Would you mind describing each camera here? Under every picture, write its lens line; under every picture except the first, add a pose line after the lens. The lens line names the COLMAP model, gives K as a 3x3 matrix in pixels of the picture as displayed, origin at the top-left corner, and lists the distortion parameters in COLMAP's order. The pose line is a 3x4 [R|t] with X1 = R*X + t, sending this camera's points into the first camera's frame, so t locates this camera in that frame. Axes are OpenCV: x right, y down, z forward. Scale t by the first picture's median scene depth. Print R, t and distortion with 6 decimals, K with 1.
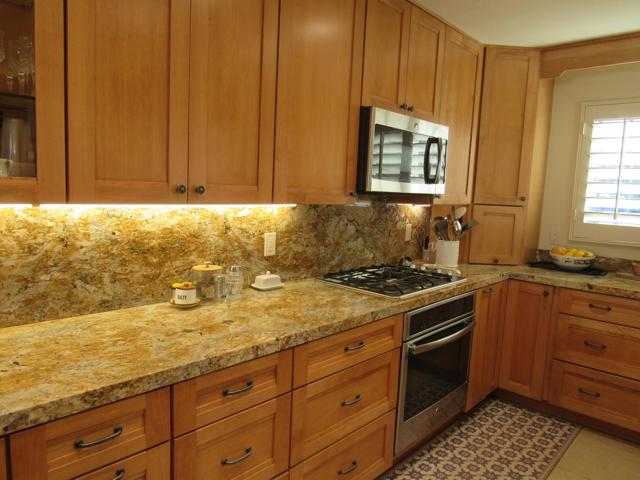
lens RADIAL K [[451.1, 0, 319.2], [0, 451.1, 240.0], [0, 0, 1]] dist [-0.035988, 0.010117]
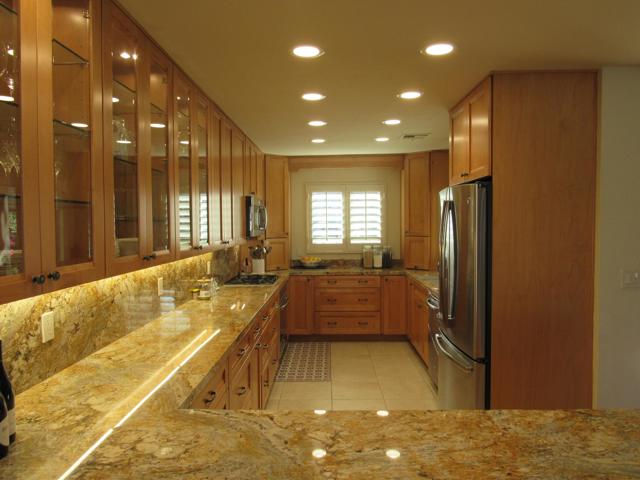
lens RADIAL K [[451.1, 0, 320.8], [0, 451.1, 240.7], [0, 0, 1]] dist [-0.035988, 0.010117]
pose [[0.745618, -0.073224, 0.662338, -0.861581], [0.114106, 0.993294, -0.018640, -0.012886], [-0.656532, 0.089475, 0.748973, -0.632169]]
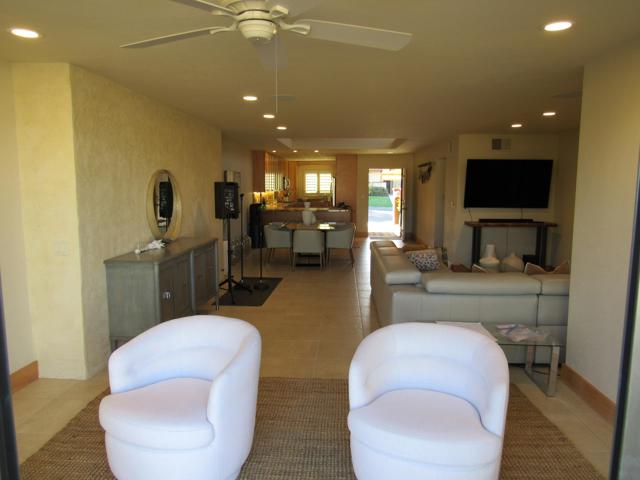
lens RADIAL K [[451.1, 0, 321.4], [0, 451.1, 239.7], [0, 0, 1]] dist [-0.035988, 0.010117]
pose [[0.768151, -0.115265, 0.629807, -3.375862], [0.101585, 0.993143, 0.057862, 0.280848], [-0.632158, 0.019532, 0.774593, -4.066176]]
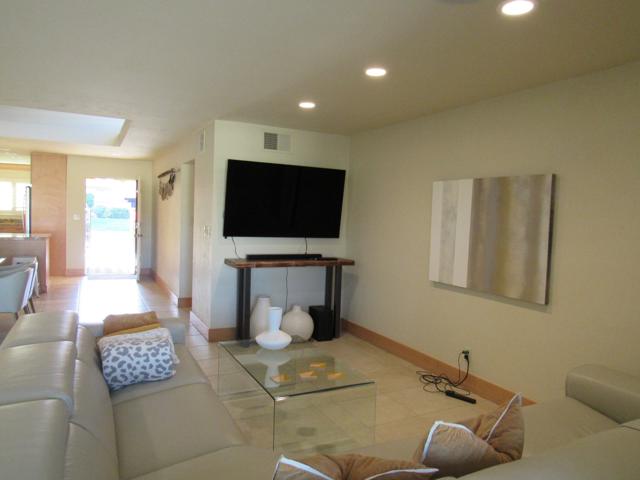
lens RADIAL K [[451.1, 0, 317.2], [0, 451.1, 239.7], [0, 0, 1]] dist [-0.035988, 0.010117]
pose [[0.346630, -0.080350, 0.934554, -2.322848], [0.083888, 0.994987, 0.054432, 0.281424], [-0.934243, 0.059530, 0.351633, -3.355332]]
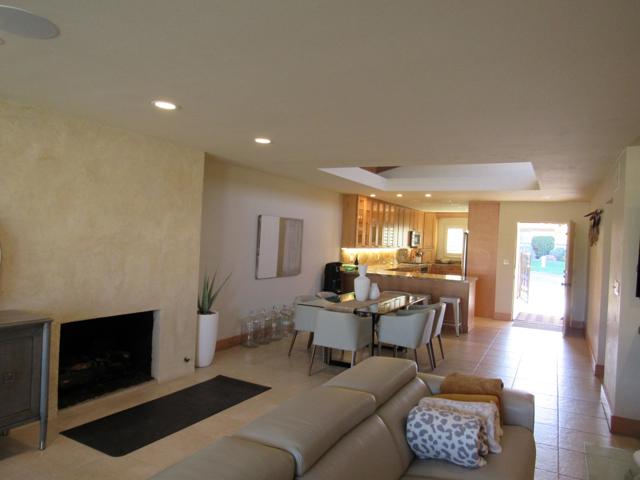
lens RADIAL K [[451.1, 0, 324.2], [0, 451.1, 240.9], [0, 0, 1]] dist [-0.035988, 0.010117]
pose [[0.965795, -0.001084, 0.259304, -2.007037], [0.025933, 0.995381, -0.092431, 0.264414], [-0.258007, 0.095994, 0.961362, -3.442561]]
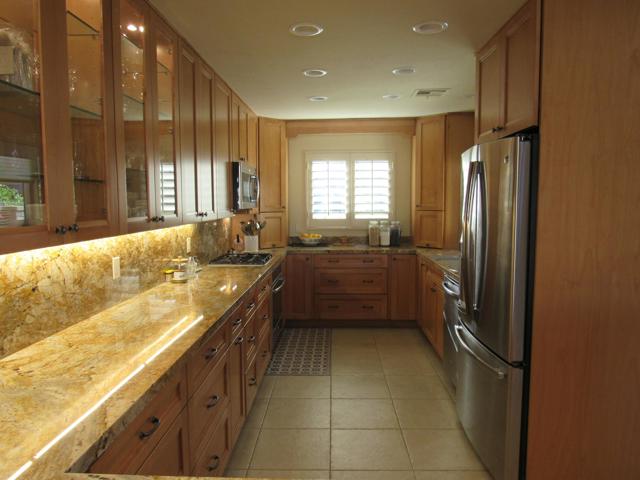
lens RADIAL K [[451.1, 0, 316.8], [0, 451.1, 241.1], [0, 0, 1]] dist [-0.035988, 0.010117]
pose [[0.759742, -0.103604, 0.641918, -0.687362], [0.111300, 0.993375, 0.028599, 0.000113], [-0.640629, 0.049718, 0.766240, -0.467132]]
